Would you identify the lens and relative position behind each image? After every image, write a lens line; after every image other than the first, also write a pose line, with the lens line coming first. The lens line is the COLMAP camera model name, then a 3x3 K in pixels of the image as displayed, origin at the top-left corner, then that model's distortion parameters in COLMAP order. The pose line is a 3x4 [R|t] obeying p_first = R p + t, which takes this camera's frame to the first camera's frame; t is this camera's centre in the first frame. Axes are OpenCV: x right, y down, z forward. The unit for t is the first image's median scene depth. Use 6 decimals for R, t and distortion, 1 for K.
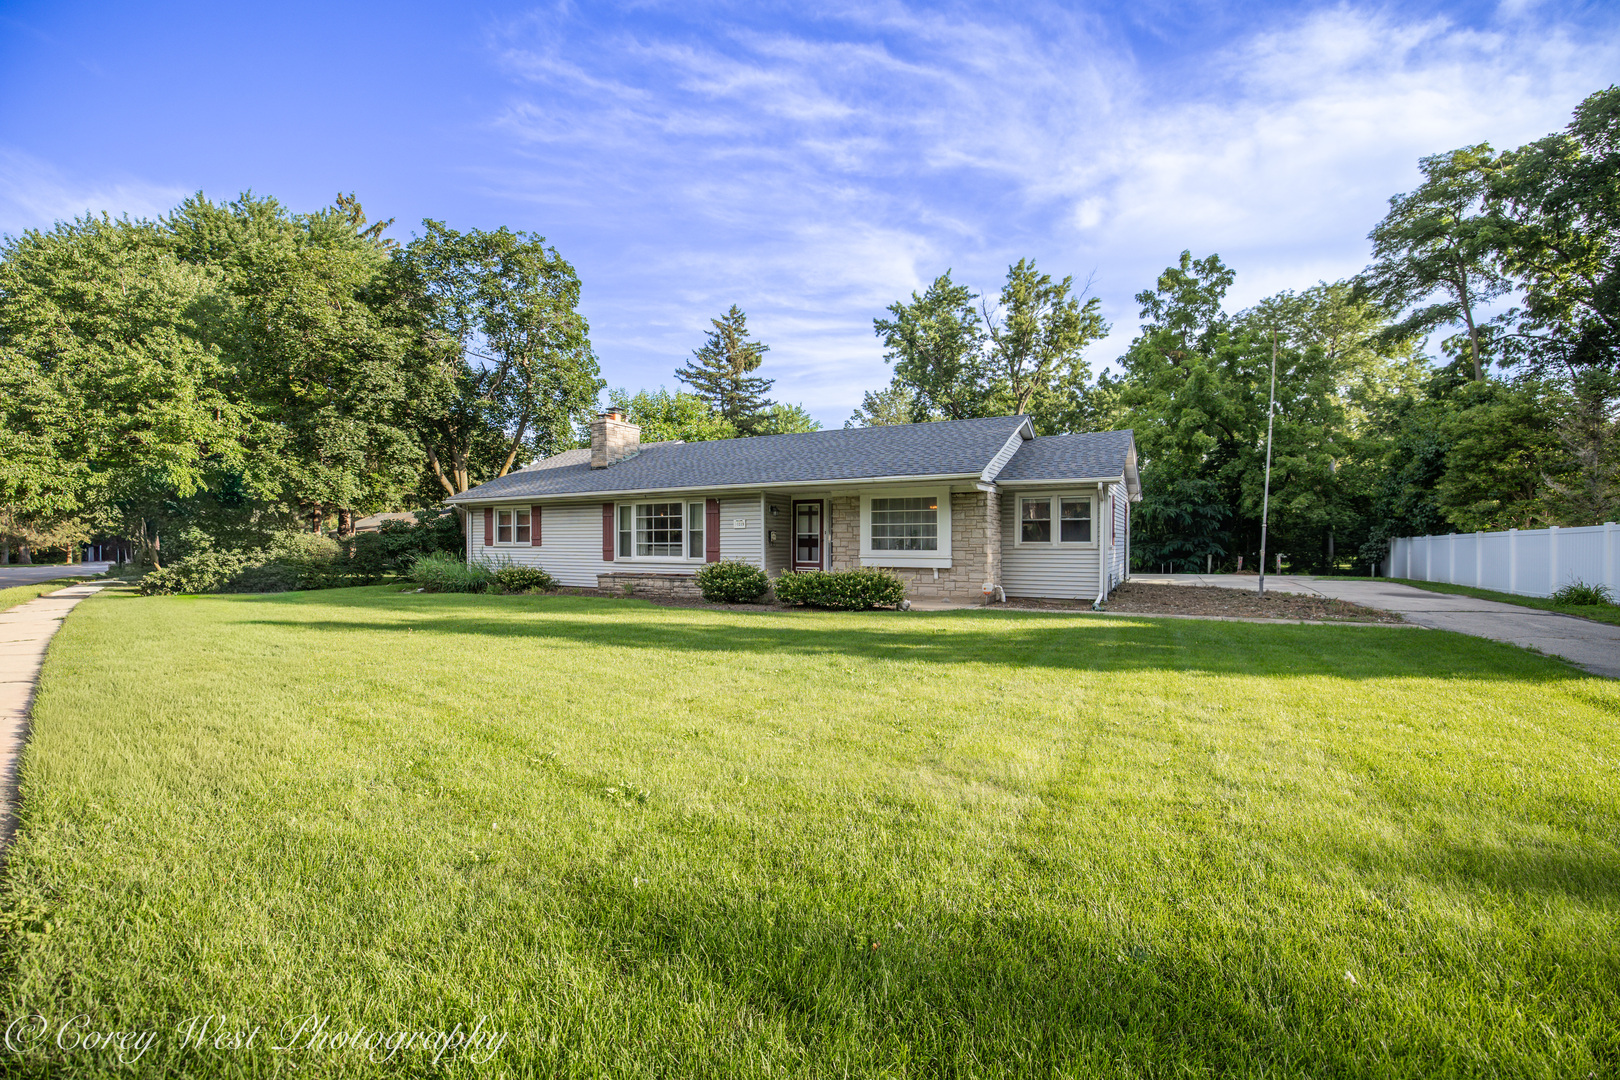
lens RADIAL K [[699.7, 0, 809.7], [0, 699.7, 545.7], [0, 0, 1]] dist [-0.037627, 0.008154]
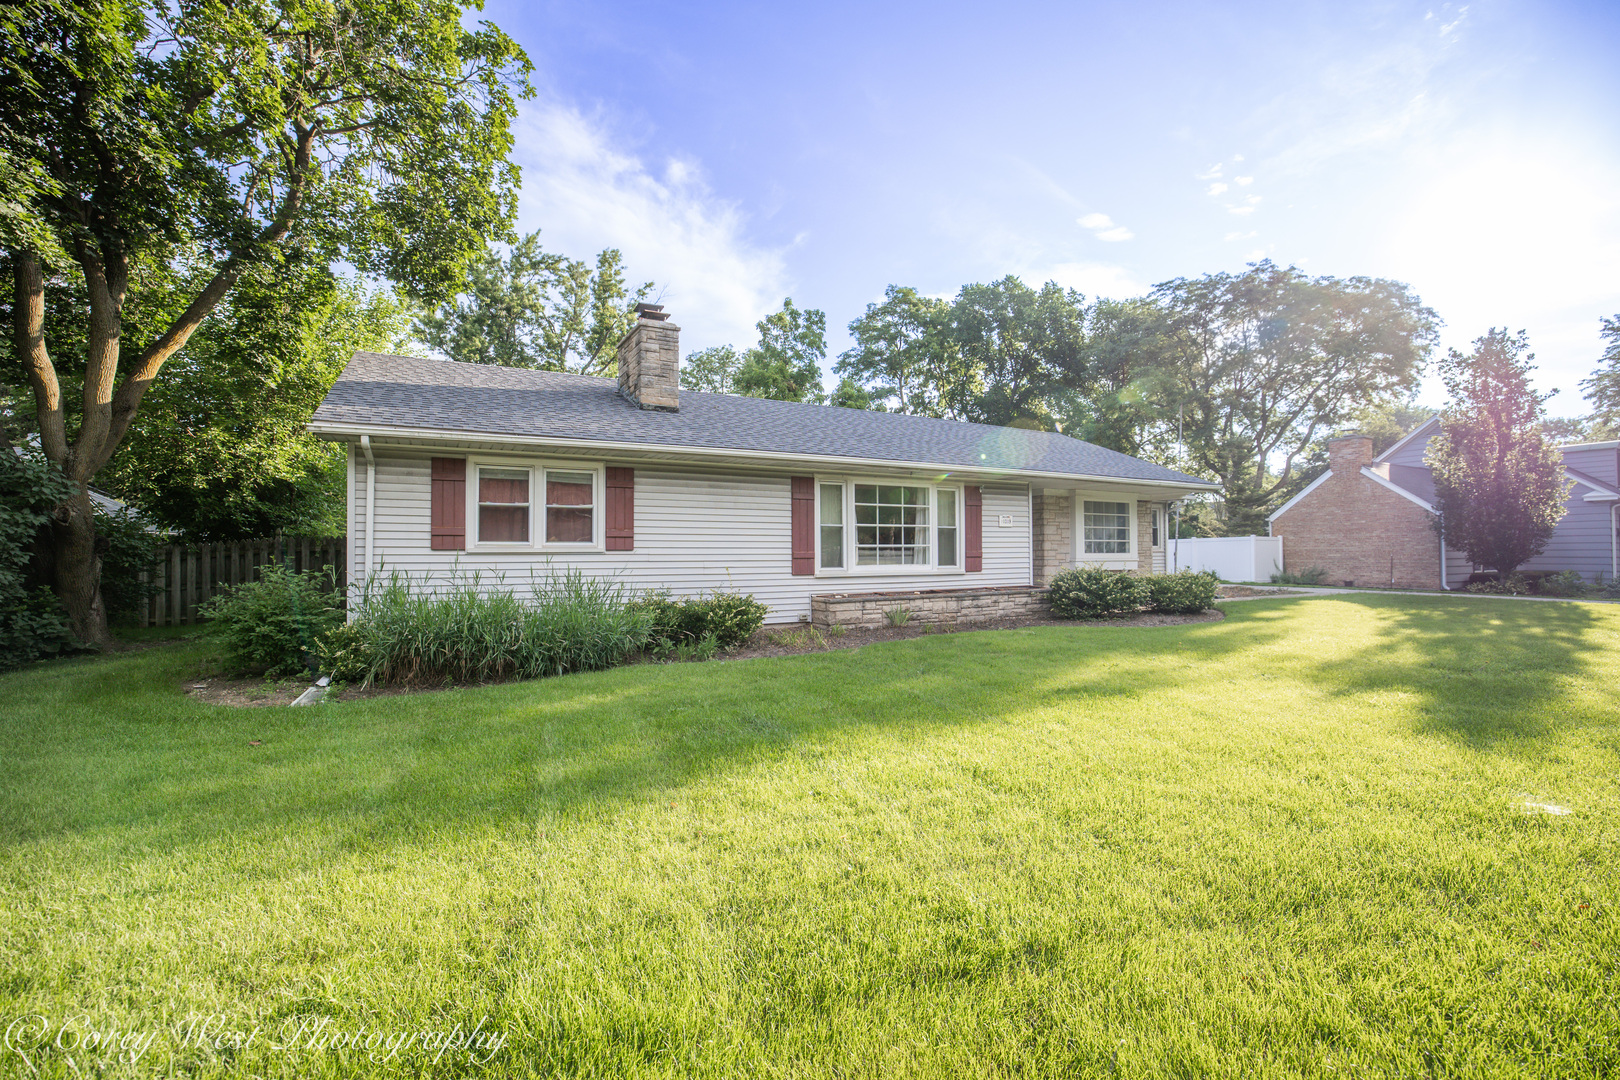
lens RADIAL K [[699.7, 0, 807.0], [0, 699.7, 535.6], [0, 0, 1]] dist [-0.037627, 0.008154]
pose [[0.532890, 0.021466, 0.845912, -0.834589], [0.009966, 0.999450, -0.031640, 0.007214], [-0.846126, 0.025291, 0.532383, 0.734395]]
